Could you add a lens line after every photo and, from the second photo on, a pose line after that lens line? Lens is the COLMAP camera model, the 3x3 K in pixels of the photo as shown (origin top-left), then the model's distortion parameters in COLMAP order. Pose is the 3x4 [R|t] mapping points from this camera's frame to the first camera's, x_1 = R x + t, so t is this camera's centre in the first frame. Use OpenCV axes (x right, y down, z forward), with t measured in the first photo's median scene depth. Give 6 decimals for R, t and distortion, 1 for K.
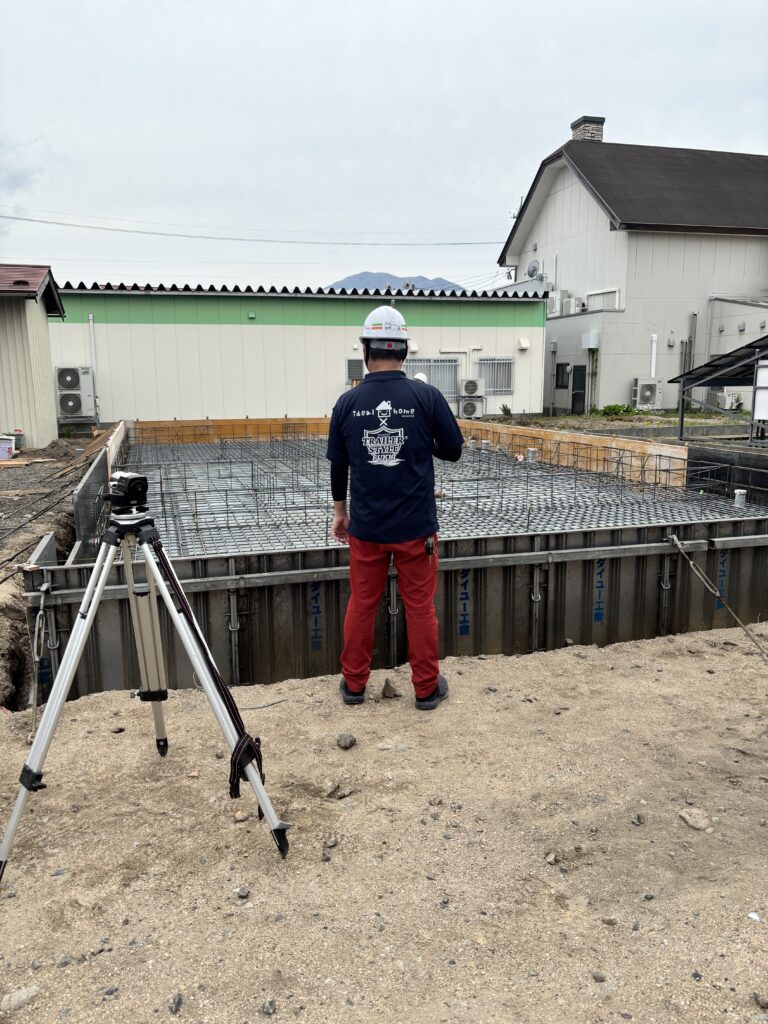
lens RADIAL K [[774.6, 0, 378.0], [0, 774.6, 516.1], [0, 0, 1]] dist [-0.007760, -0.009942]
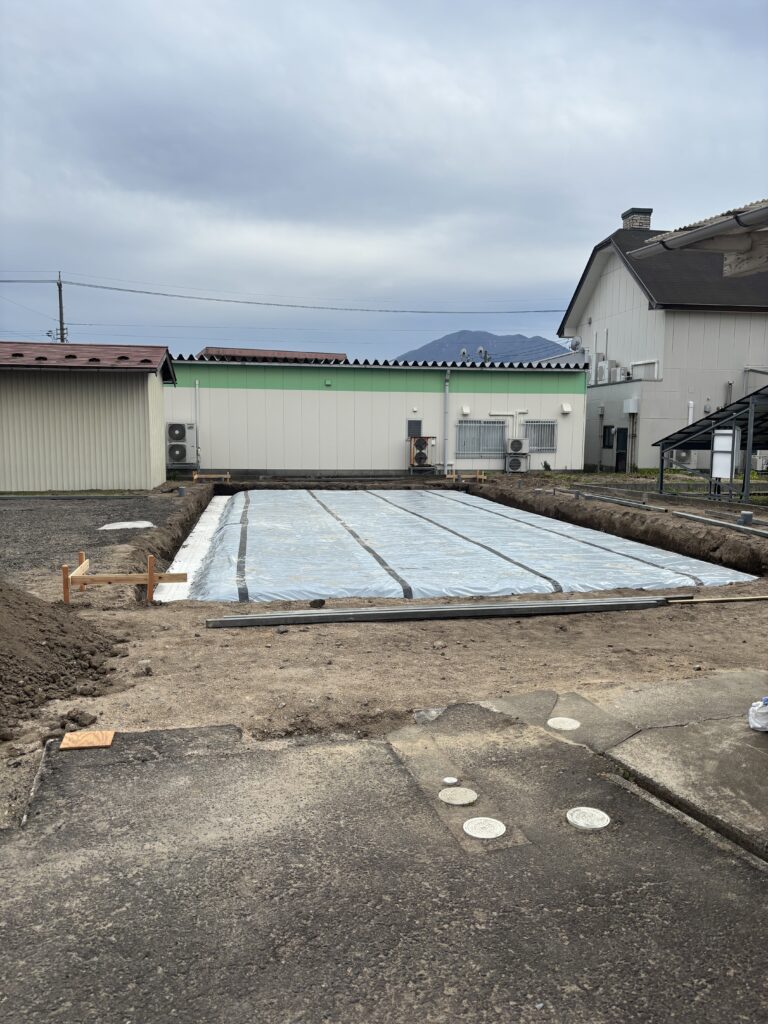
lens RADIAL K [[774.6, 0, 389.7], [0, 774.6, 513.1], [0, 0, 1]] dist [-0.007760, -0.009942]
pose [[0.993989, 0.029022, -0.105560, 0.054851], [-0.036582, 0.996848, -0.070405, 0.019348], [0.103184, 0.073843, 0.991917, -0.138764]]
